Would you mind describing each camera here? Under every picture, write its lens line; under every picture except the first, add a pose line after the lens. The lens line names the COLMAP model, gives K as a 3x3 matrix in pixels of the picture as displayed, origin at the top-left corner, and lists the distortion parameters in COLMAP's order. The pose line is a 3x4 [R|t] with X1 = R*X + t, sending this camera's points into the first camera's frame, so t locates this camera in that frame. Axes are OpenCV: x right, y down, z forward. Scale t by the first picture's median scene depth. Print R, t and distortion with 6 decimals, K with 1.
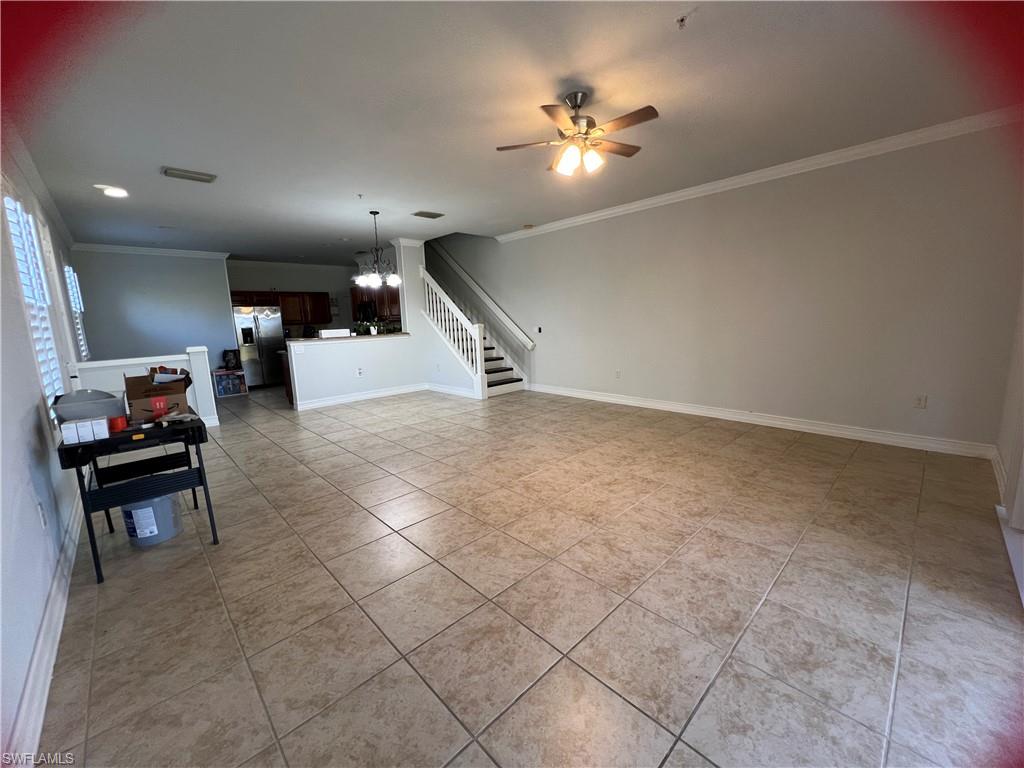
lens RADIAL K [[408.8, 0, 512.4], [0, 408.8, 383.5], [0, 0, 1]] dist [-0.000476, 0.000175]
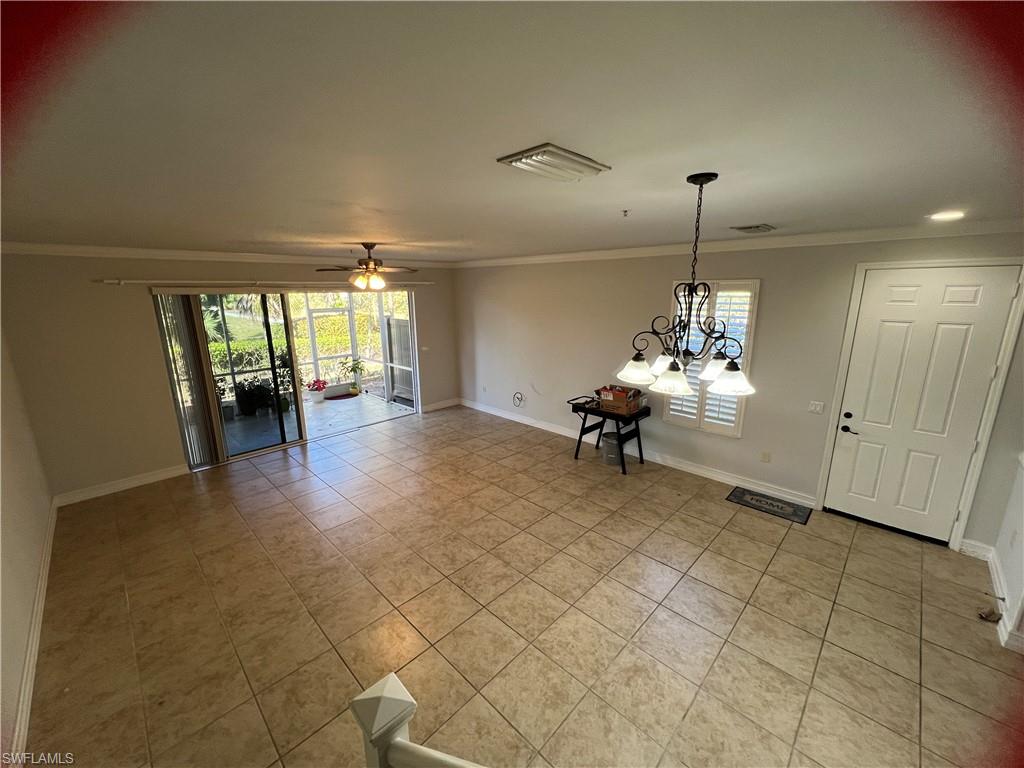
lens RADIAL K [[408.8, 0, 513.3], [0, 408.8, 383.3], [0, 0, 1]] dist [-0.000476, 0.000175]
pose [[-0.998332, 0.051262, -0.026556, -0.214612], [0.037312, 0.923914, 0.380777, -0.506193], [0.044054, 0.379151, -0.924286, 1.737212]]
